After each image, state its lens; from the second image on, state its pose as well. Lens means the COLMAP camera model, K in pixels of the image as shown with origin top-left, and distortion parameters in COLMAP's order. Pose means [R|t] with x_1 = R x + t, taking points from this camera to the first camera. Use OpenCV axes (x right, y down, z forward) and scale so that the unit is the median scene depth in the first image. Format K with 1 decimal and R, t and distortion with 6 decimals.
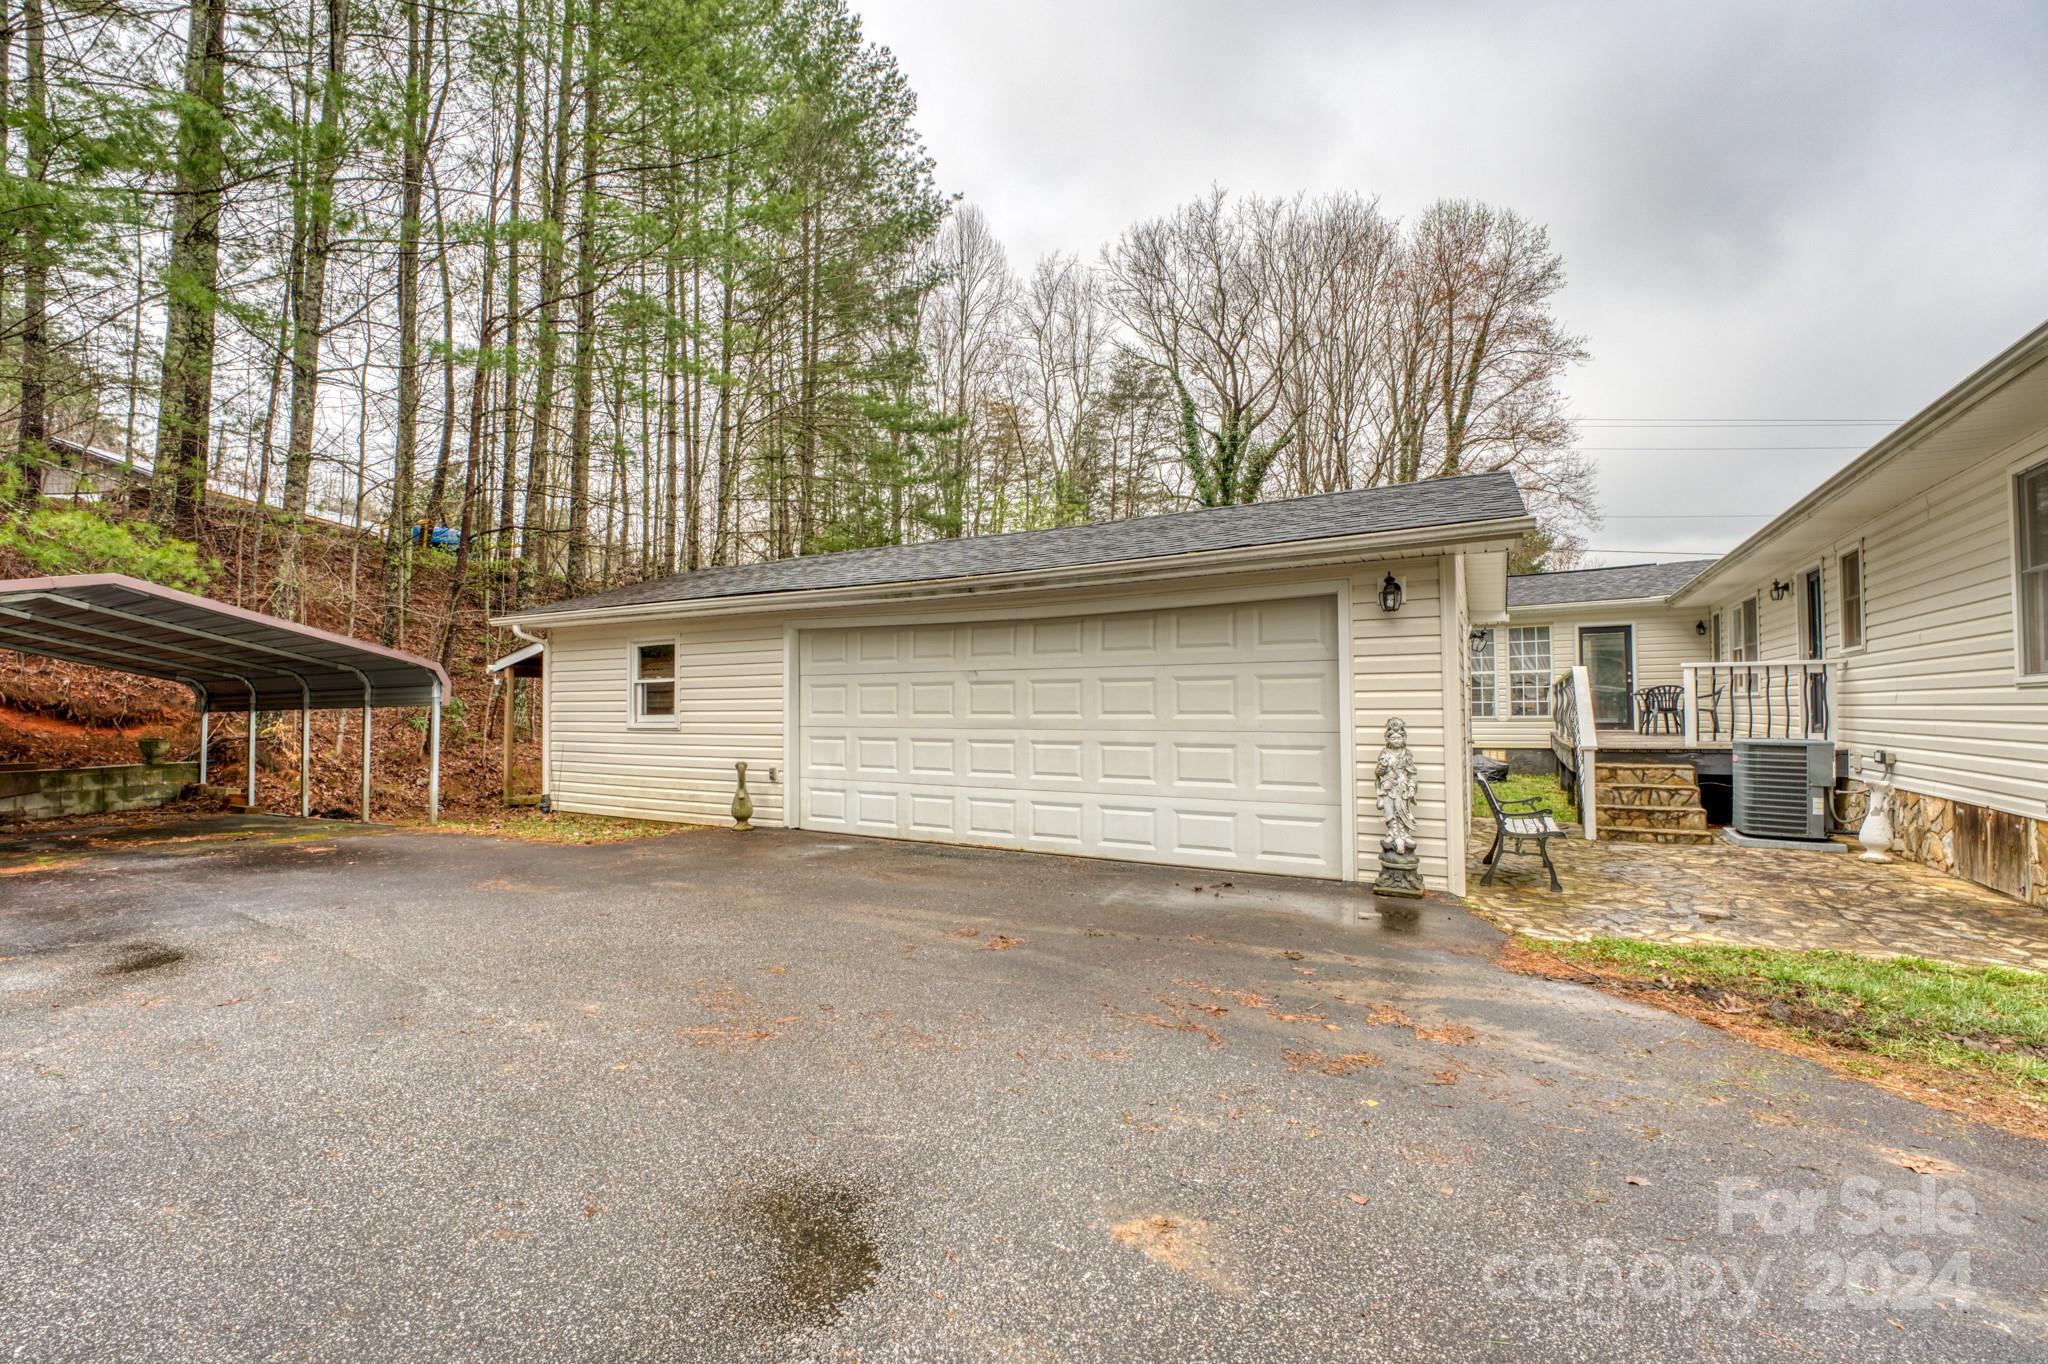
lens RADIAL K [[841.3, 0, 1026.6], [0, 841.3, 685.5], [0, 0, 1]] dist [-0.026236, 0.004069]
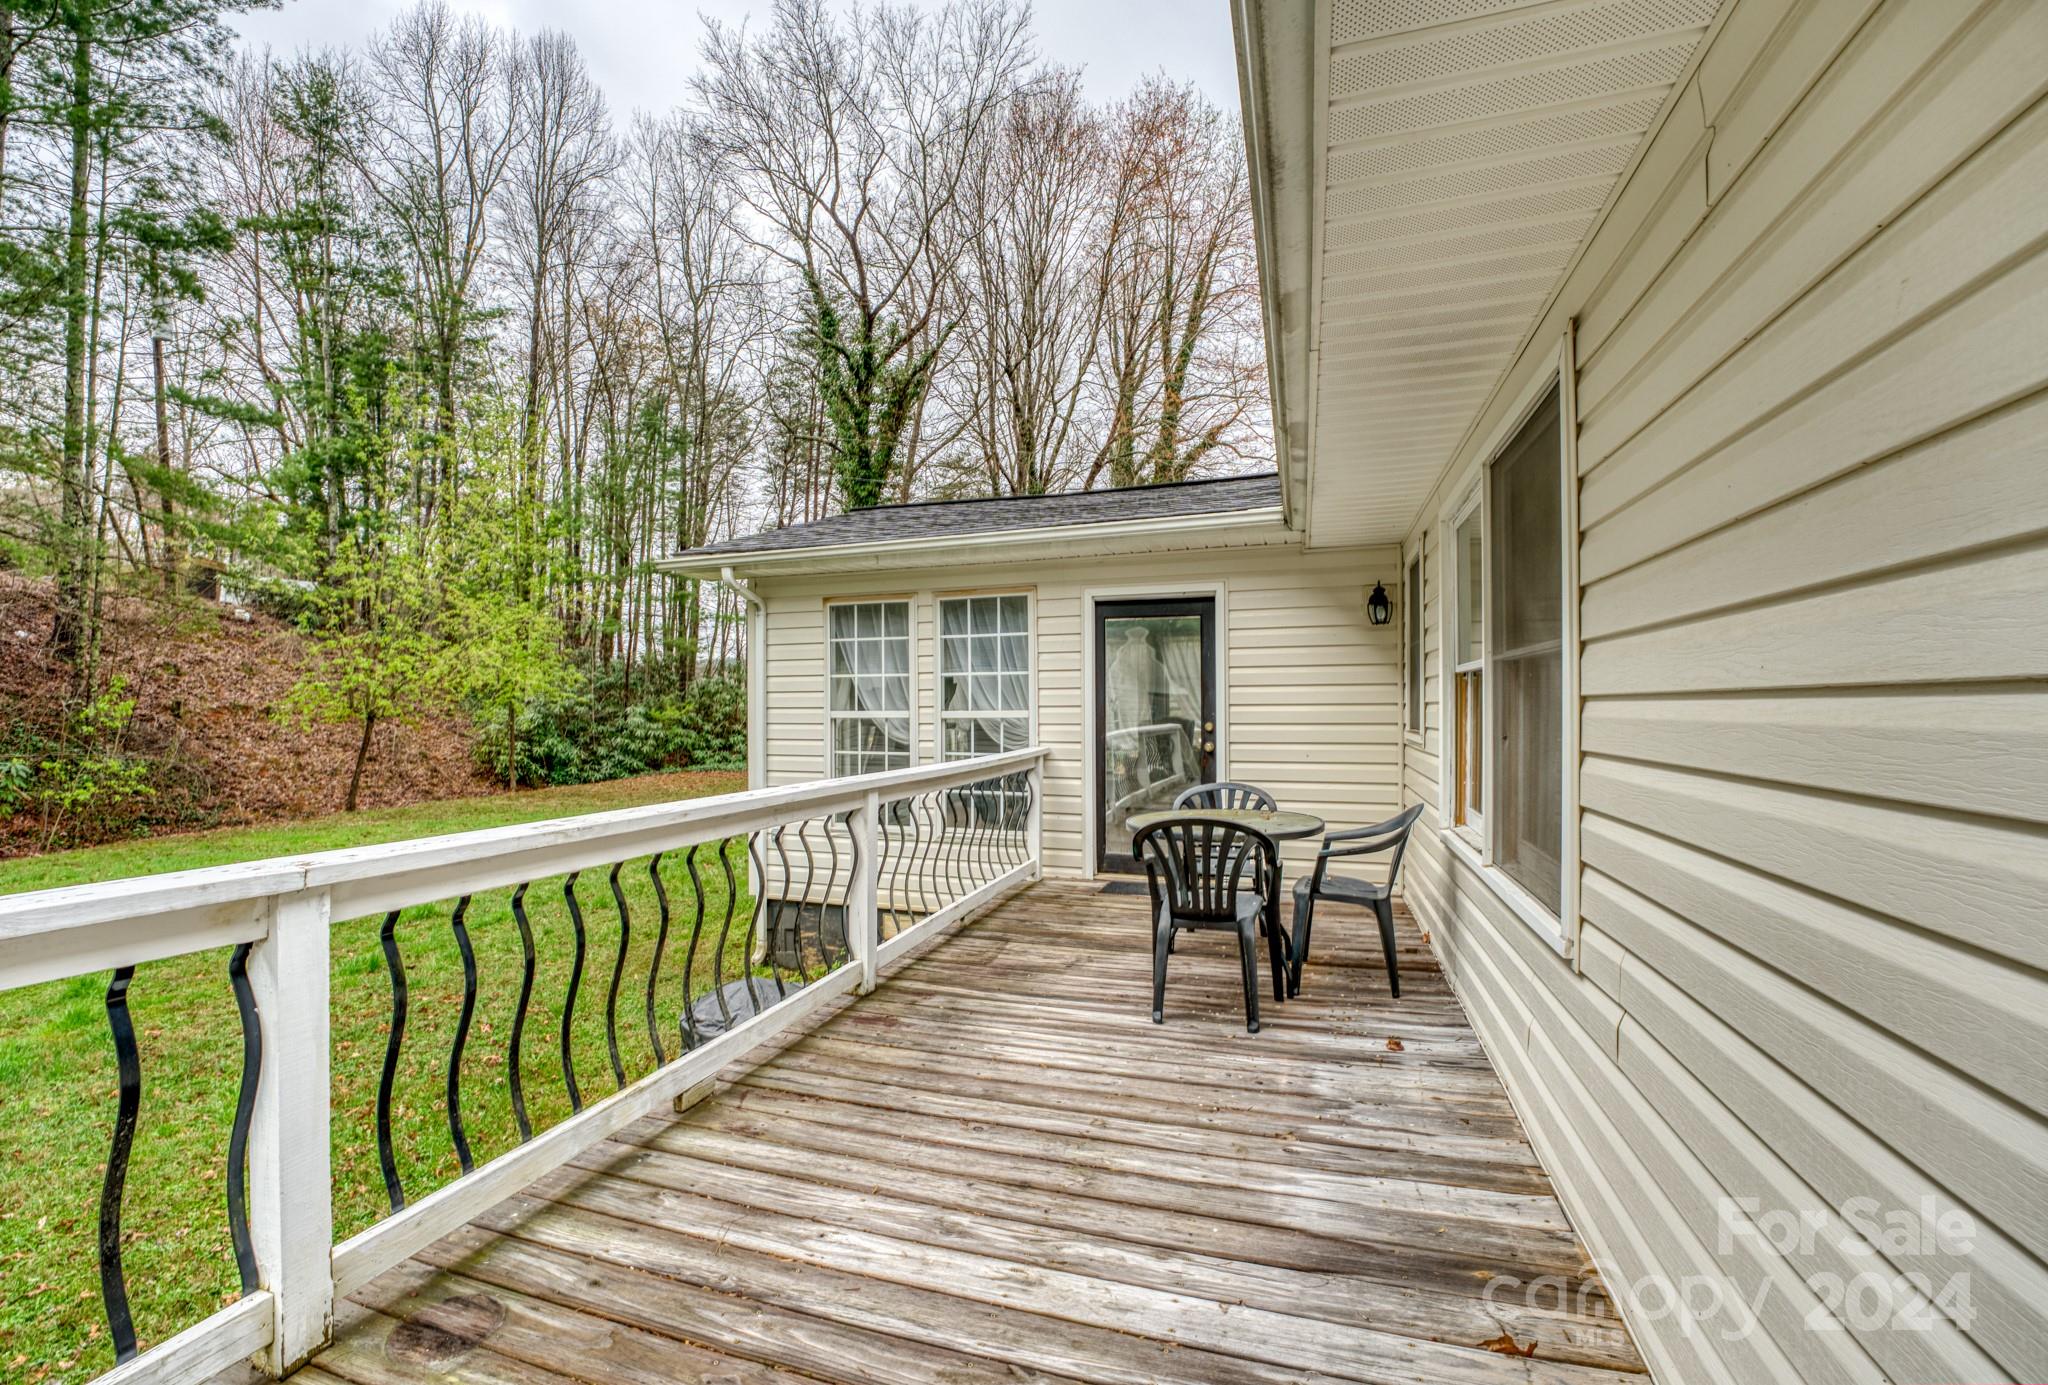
lens RADIAL K [[841.3, 0, 1005.3], [0, 841.3, 694.2], [0, 0, 1]] dist [-0.026236, 0.004069]
pose [[0.979251, 0.005632, 0.202574, 0.529280], [-0.009189, 0.999820, 0.016622, -0.032064], [-0.202444, -0.018139, 0.979126, 0.615995]]
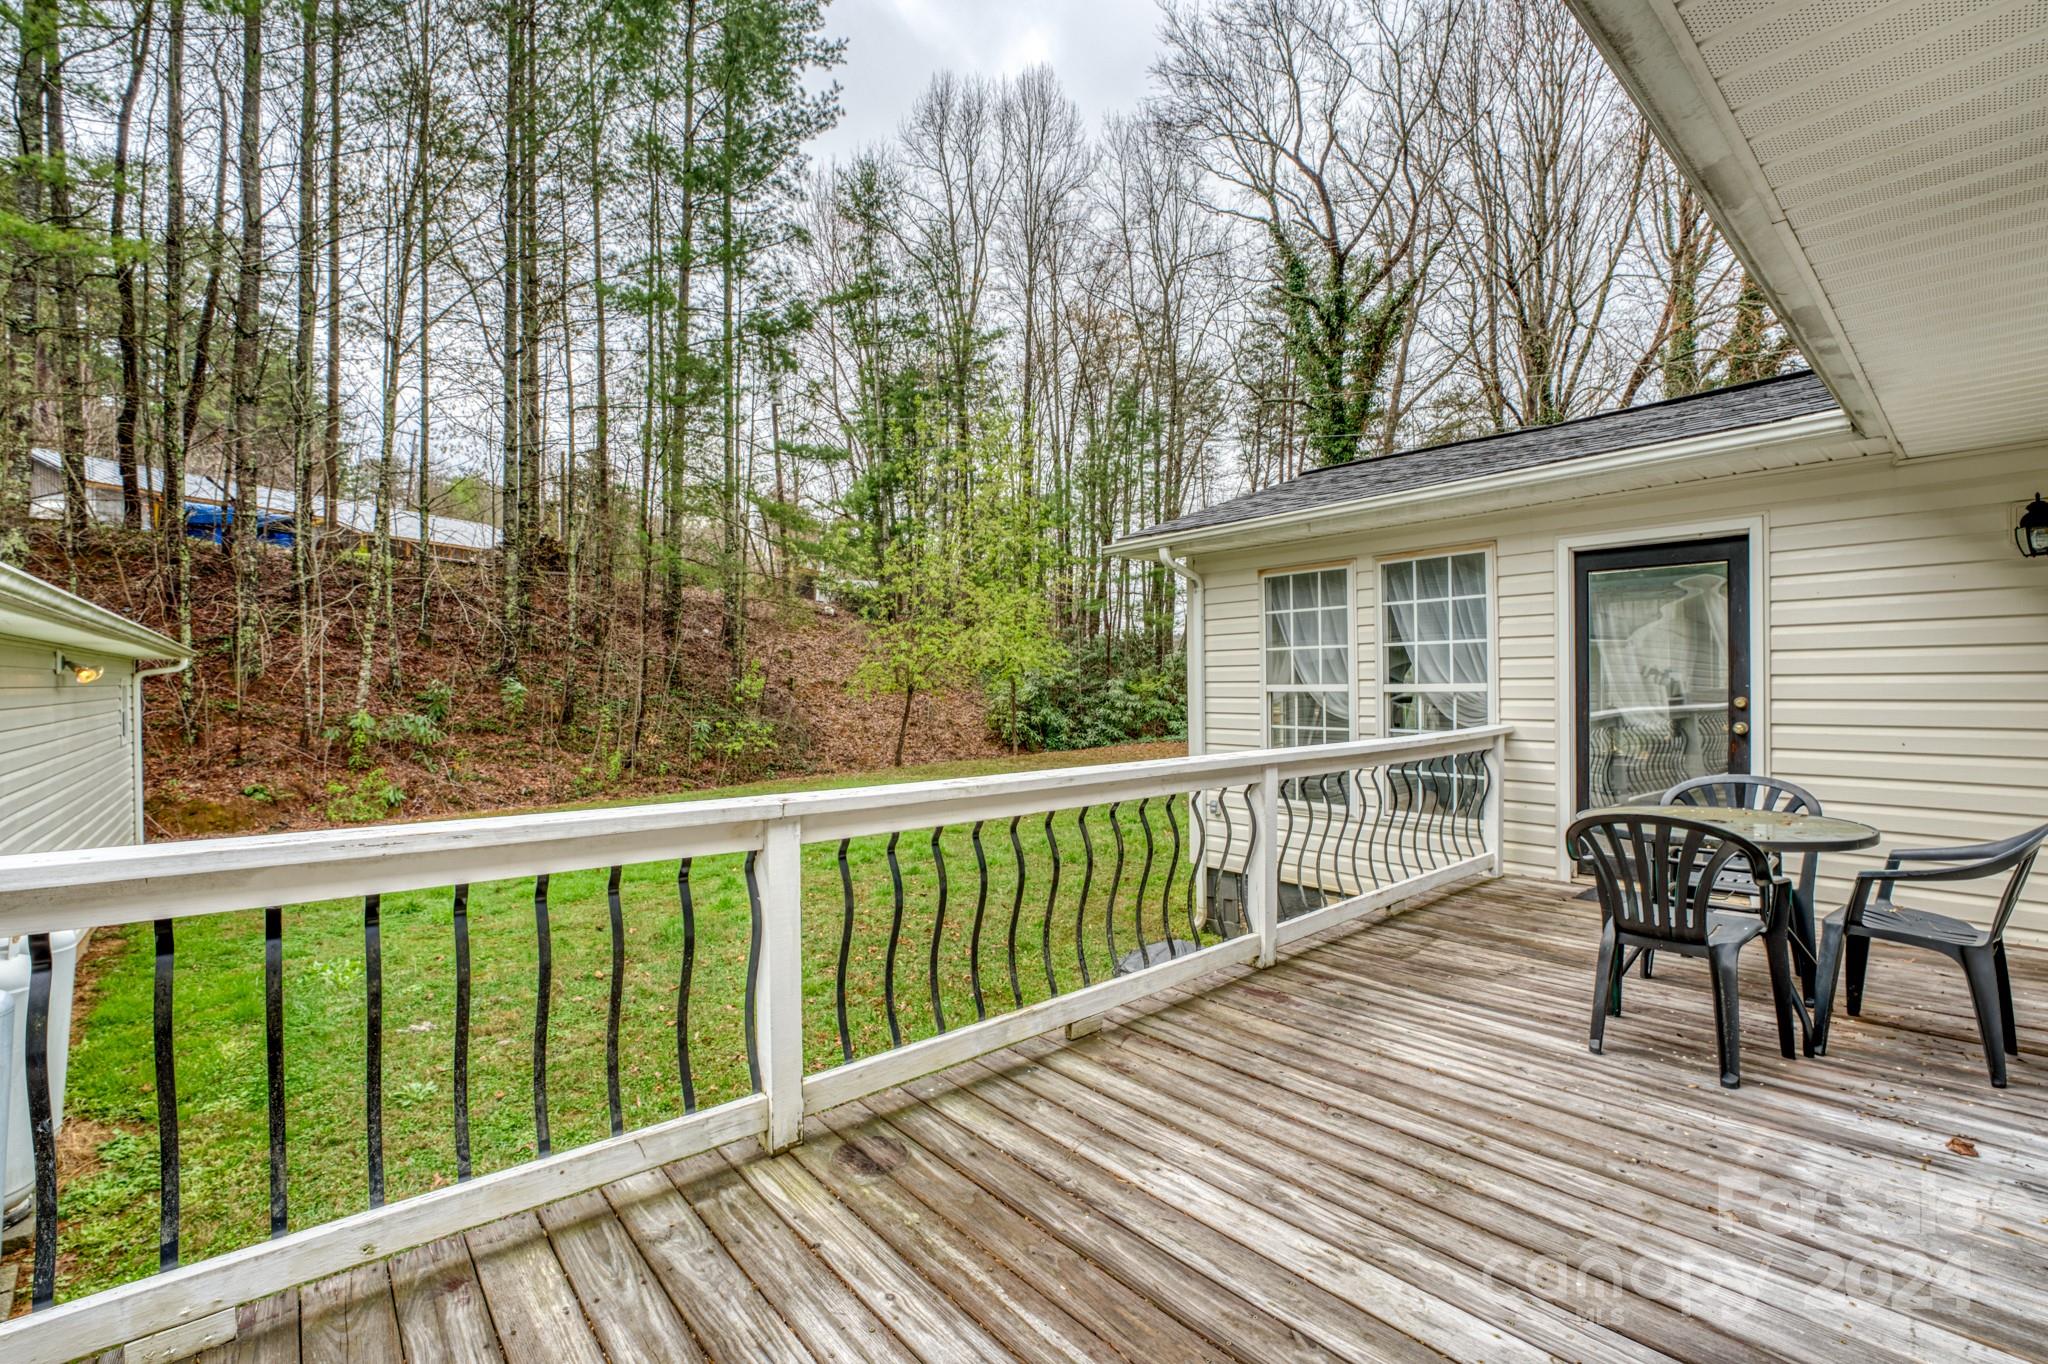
lens RADIAL K [[860.4, 0, 1033.7], [0, 860.4, 681.0], [0, 0, 1]] dist [-0.015766, 0.000137]
pose [[0.949790, -0.003591, -0.312869, 0.551319], [0.014755, 0.999336, 0.033322, -0.033263], [0.312541, -0.036265, 0.949212, 0.606584]]
